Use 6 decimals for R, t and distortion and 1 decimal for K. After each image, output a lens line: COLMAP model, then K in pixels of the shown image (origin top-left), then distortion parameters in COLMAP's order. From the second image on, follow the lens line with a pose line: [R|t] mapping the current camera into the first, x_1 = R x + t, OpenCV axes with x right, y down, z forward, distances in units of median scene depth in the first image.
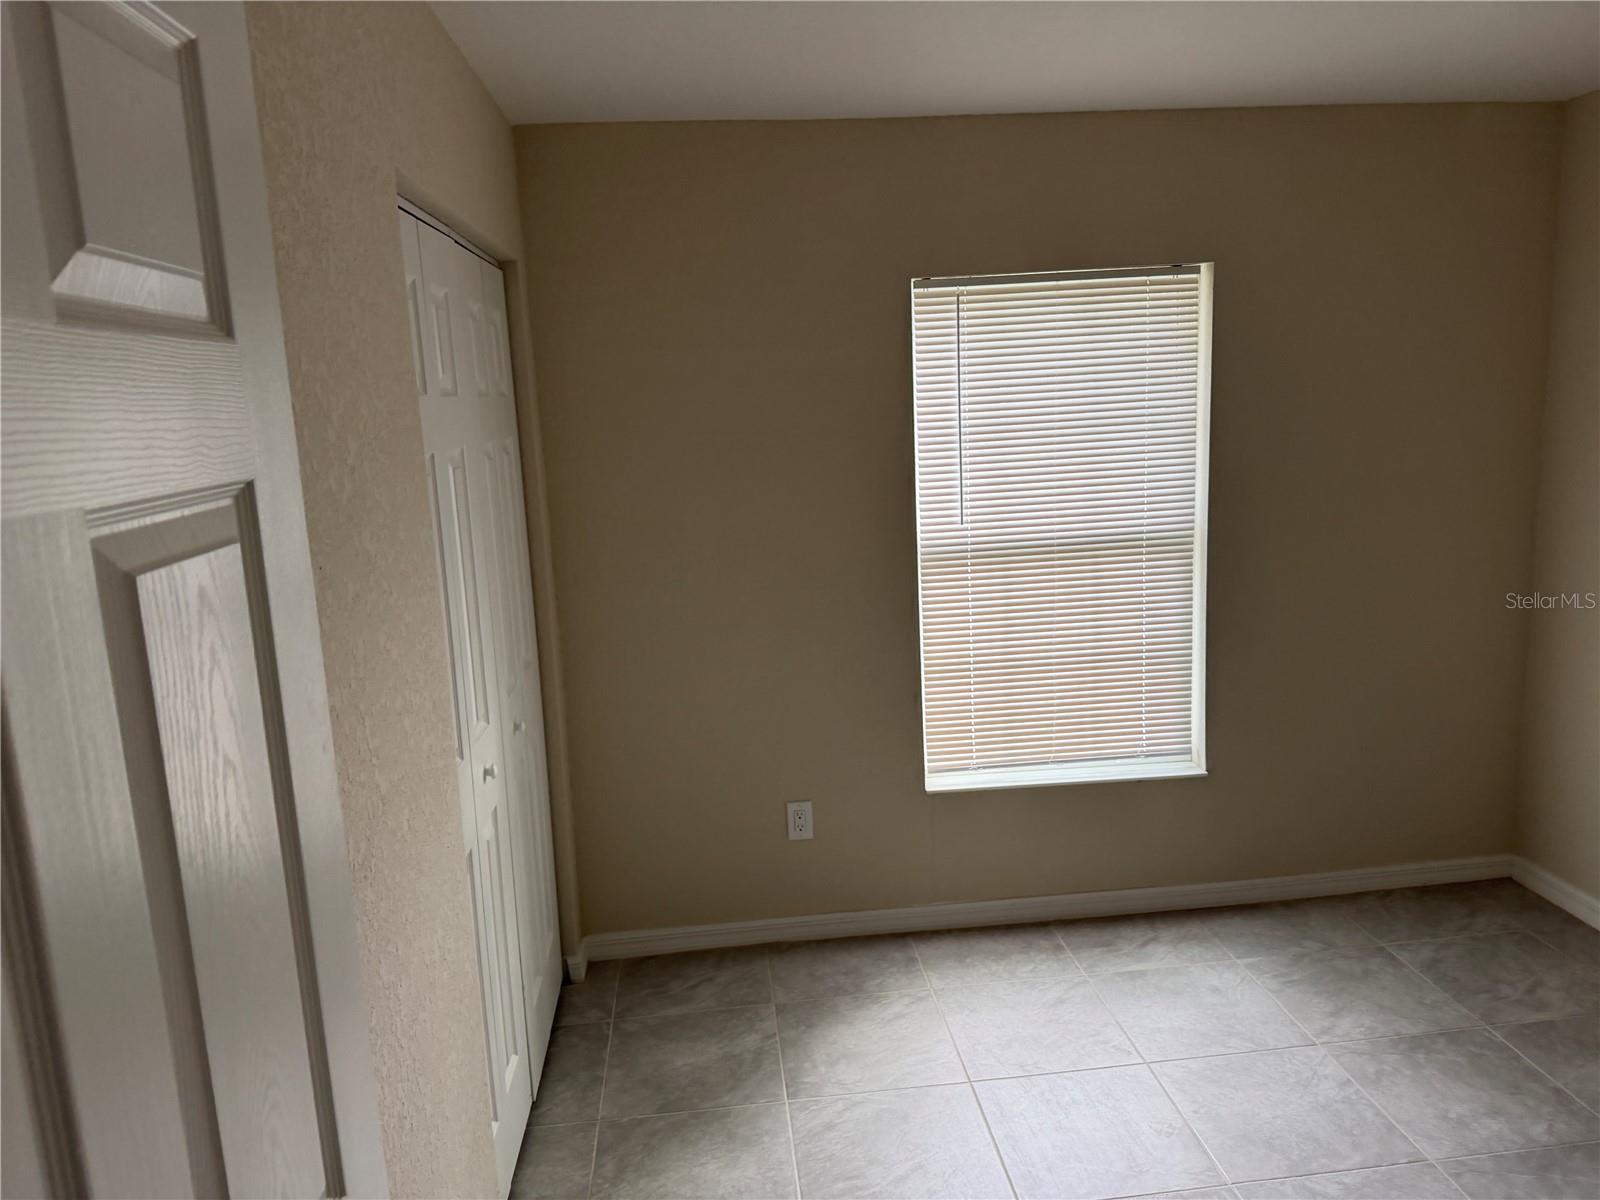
lens RADIAL K [[1142.5, 0, 794.8], [0, 1142.5, 593.8], [0, 0, 1]] dist [0.053056, -0.062702]
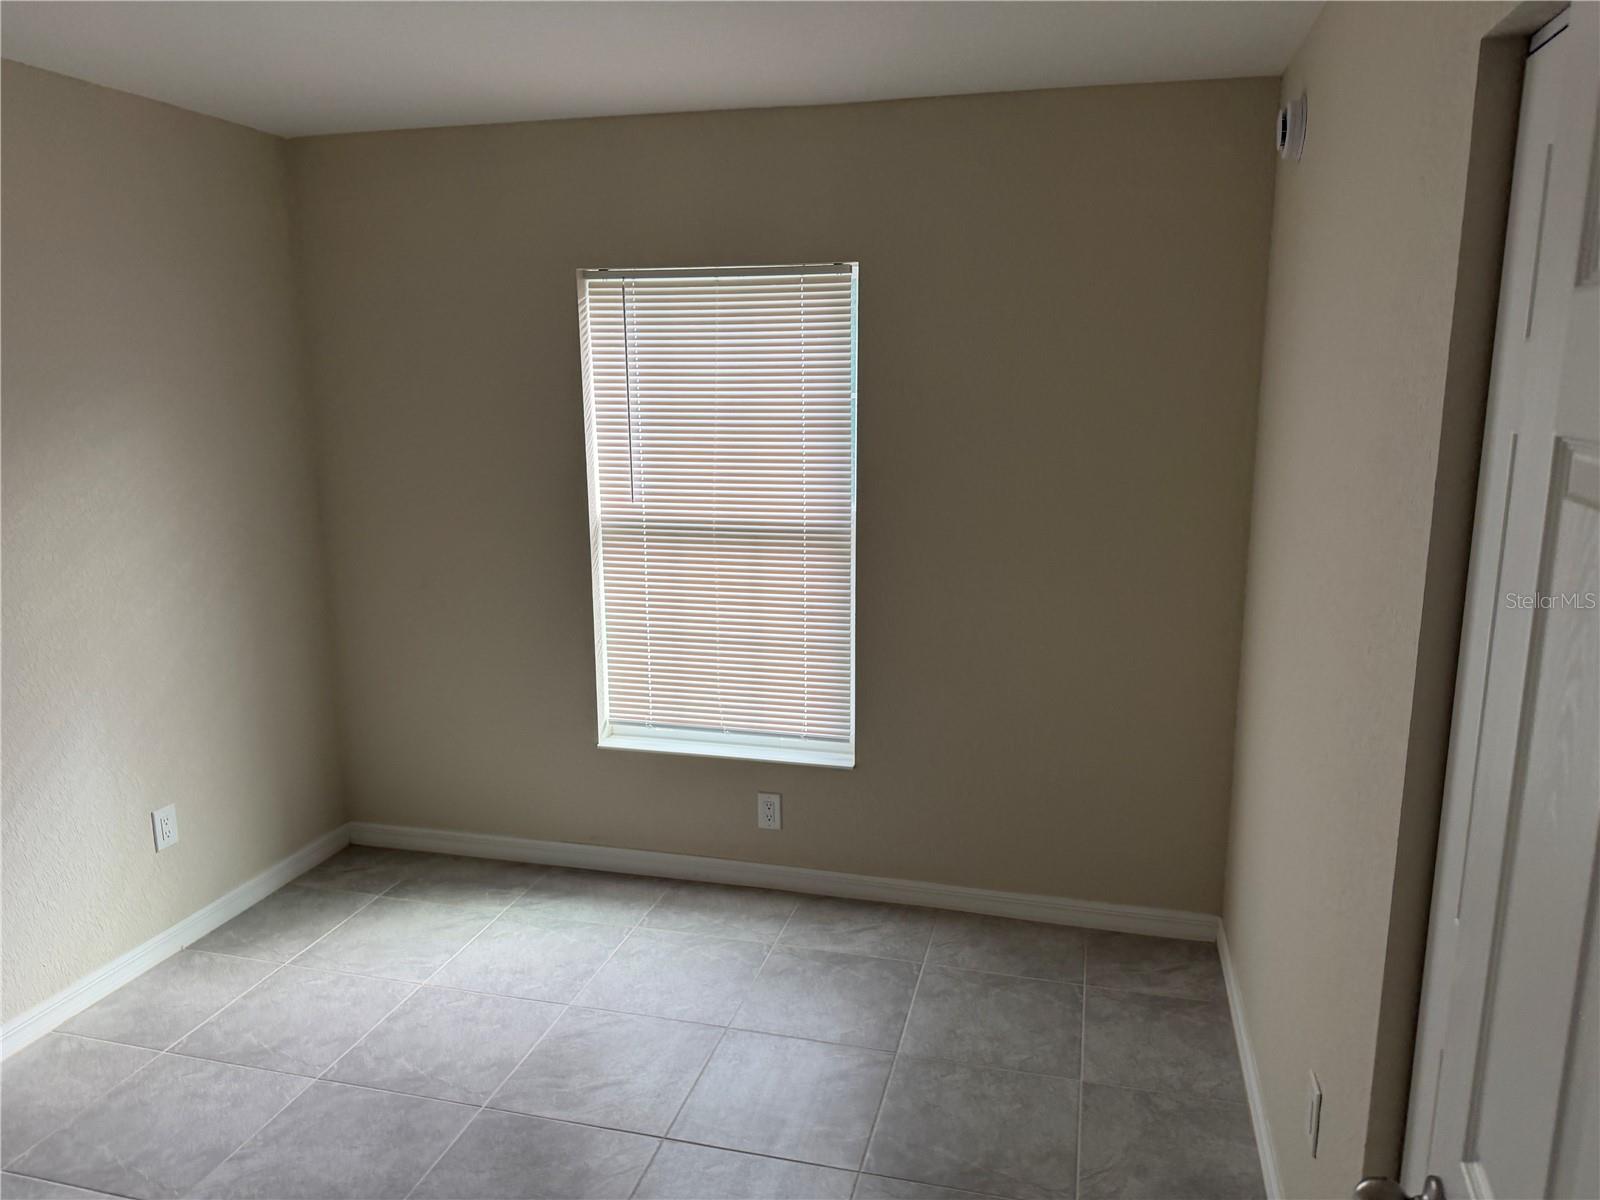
lens RADIAL K [[1142.5, 0, 797.6], [0, 1142.5, 590.8], [0, 0, 1]] dist [0.053056, -0.062702]
pose [[0.937555, 0.115482, -0.328108, 0.666196], [-0.101484, 0.993054, 0.059531, -0.058540], [0.332703, -0.022516, 0.942763, 0.040663]]
